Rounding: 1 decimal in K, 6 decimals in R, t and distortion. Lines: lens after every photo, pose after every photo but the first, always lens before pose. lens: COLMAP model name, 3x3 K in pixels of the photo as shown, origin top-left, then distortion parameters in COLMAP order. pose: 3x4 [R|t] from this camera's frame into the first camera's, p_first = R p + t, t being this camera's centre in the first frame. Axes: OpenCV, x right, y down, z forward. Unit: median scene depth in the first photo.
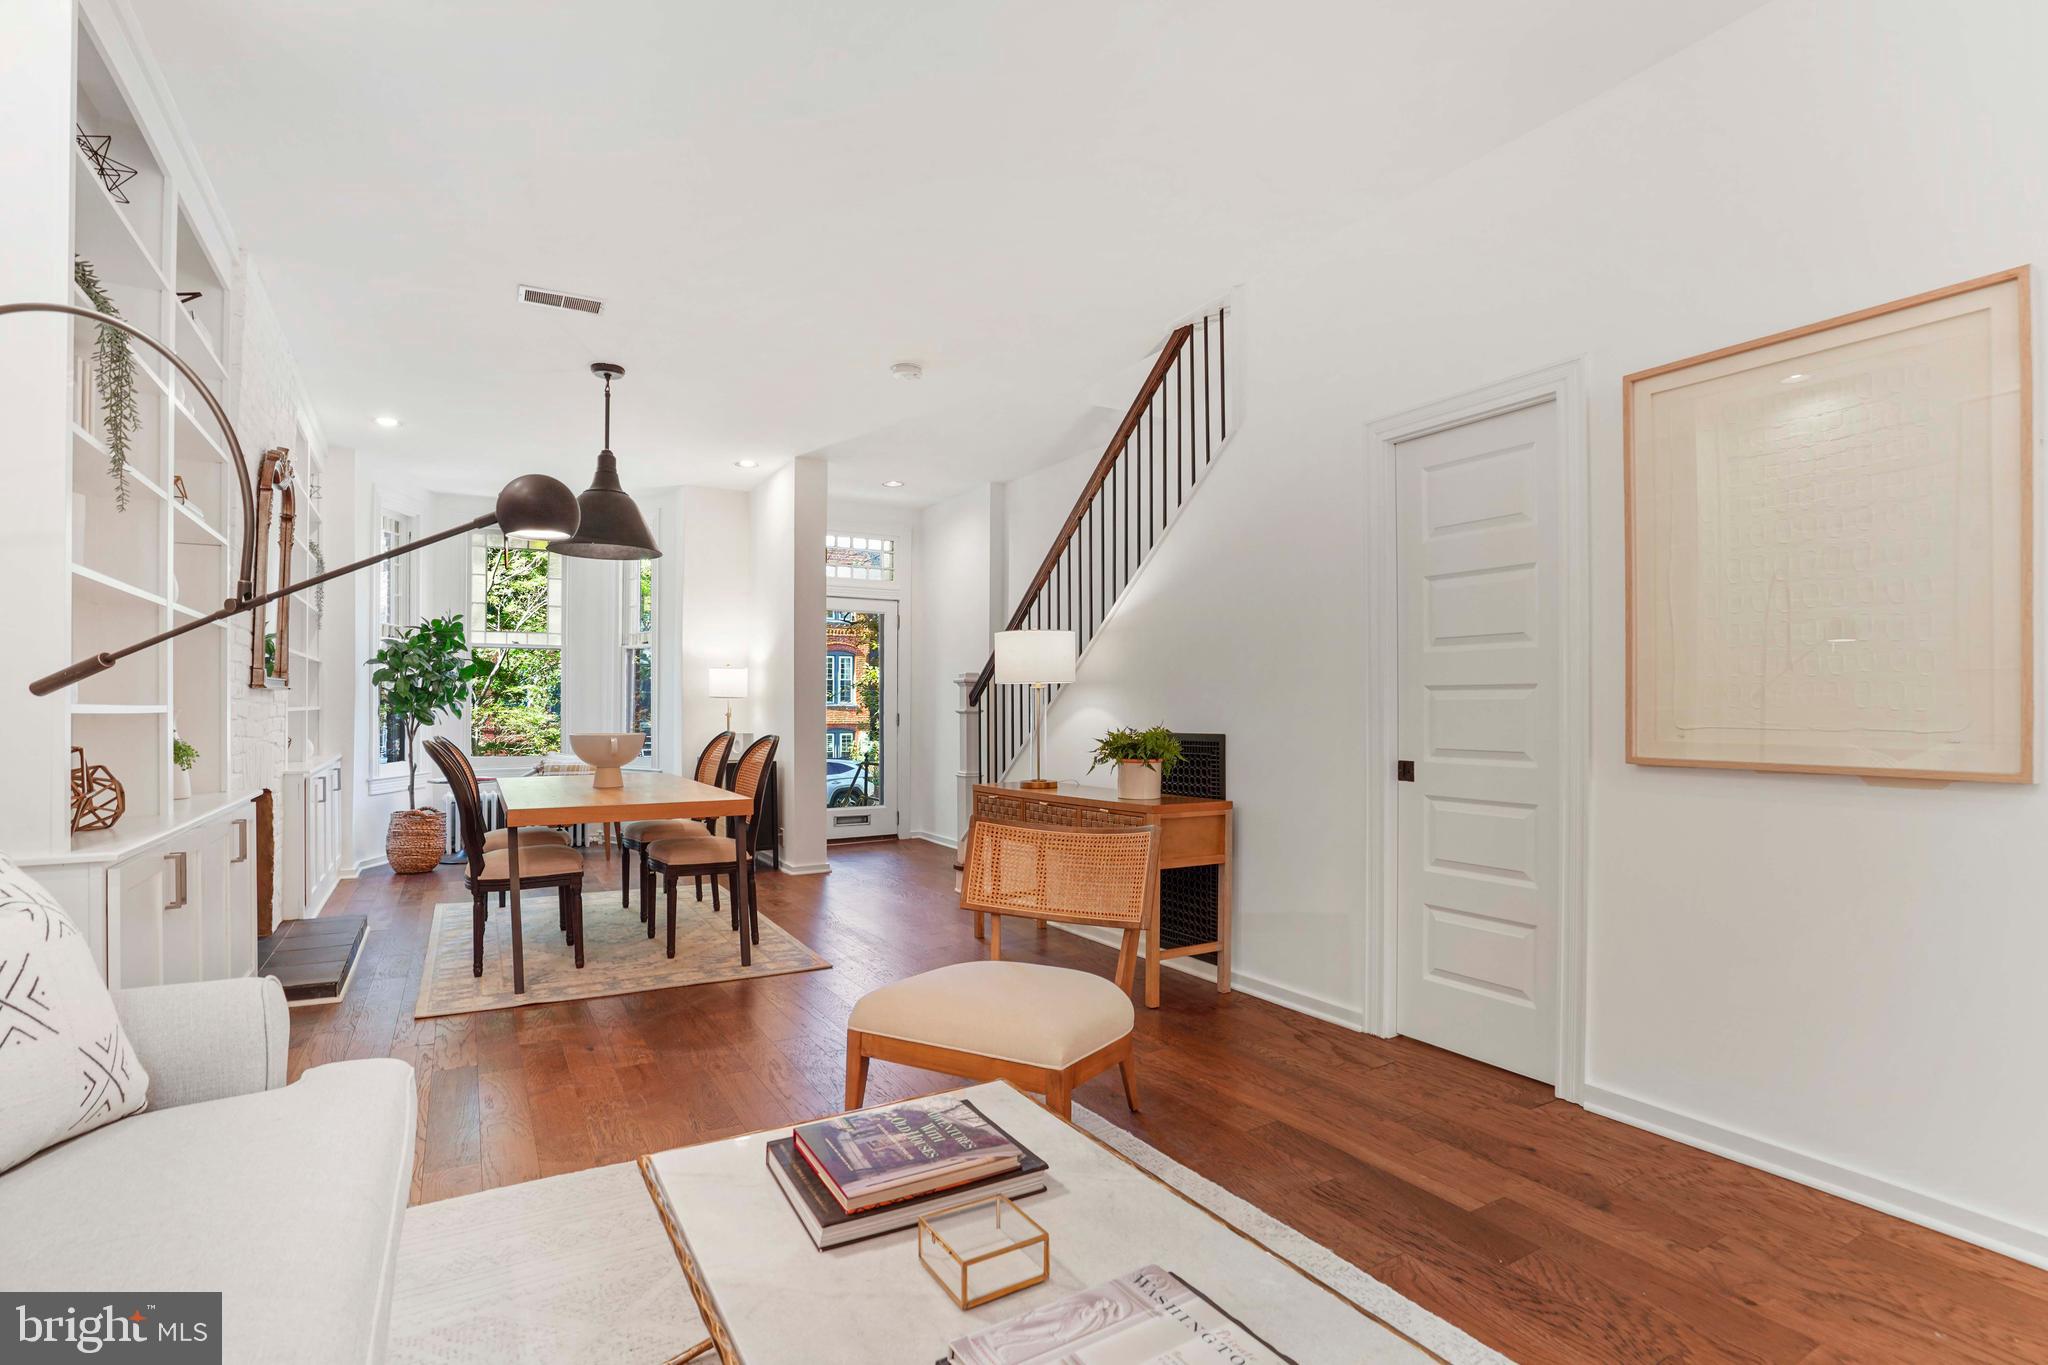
lens RADIAL K [[971.3, 0, 1019.8], [0, 971.3, 677.8], [0, 0, 1]] dist [-0.060786, 0.025333]
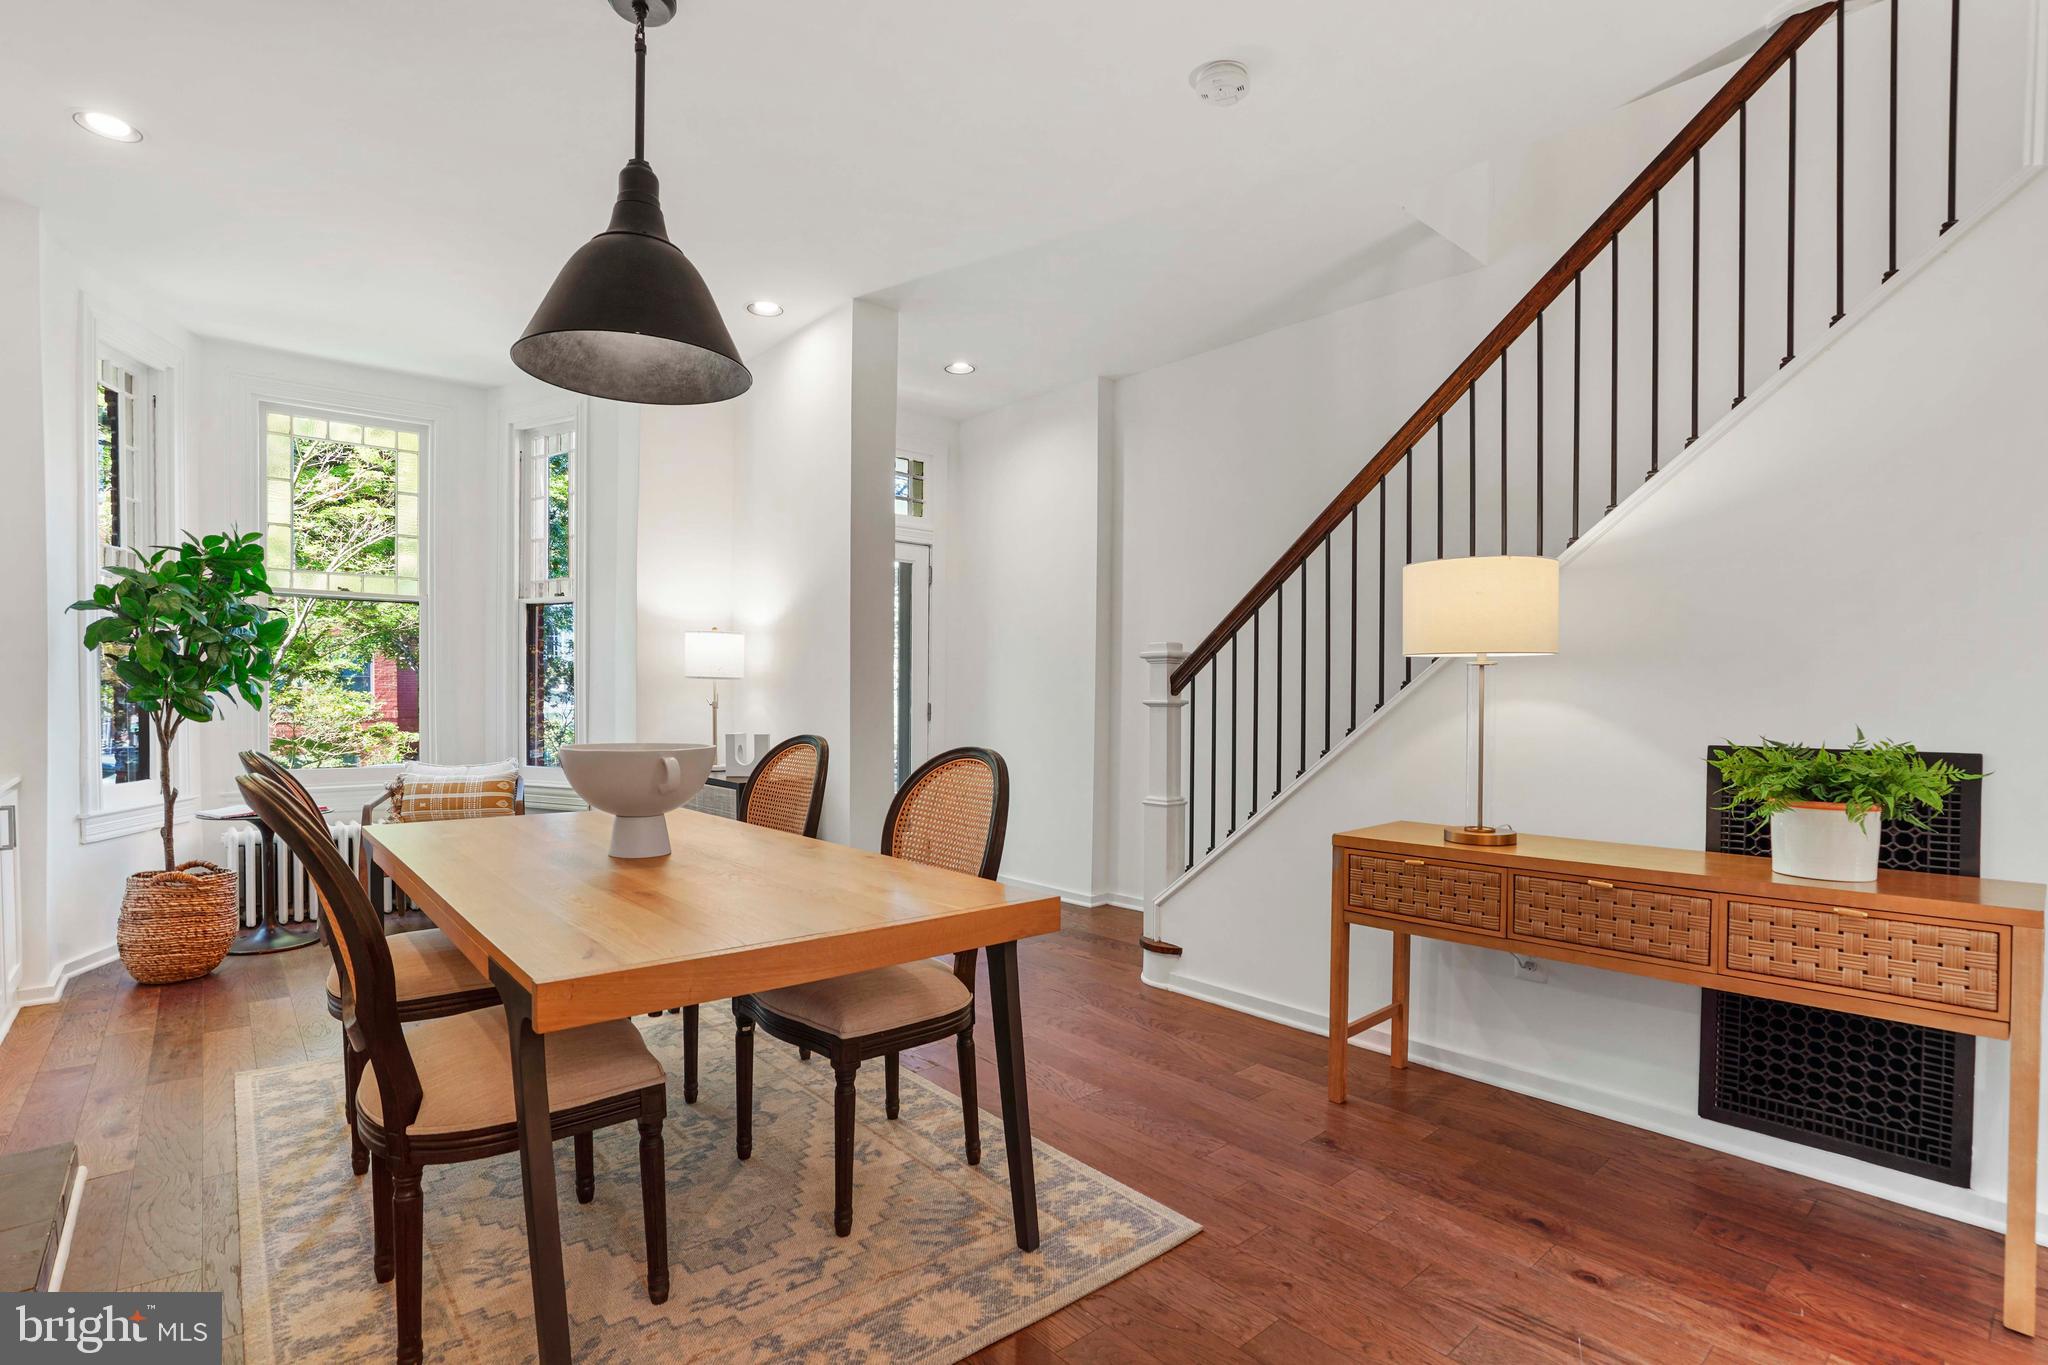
lens RADIAL K [[977.0, 0, 1023.5], [0, 977.0, 699.2], [0, 0, 1]] dist [-0.050179, 0.017129]
pose [[0.983442, 0.006946, 0.181088, -0.243044], [-0.013223, 0.999352, 0.033480, 0.011204], [-0.180738, -0.035320, 0.982897, 0.358407]]
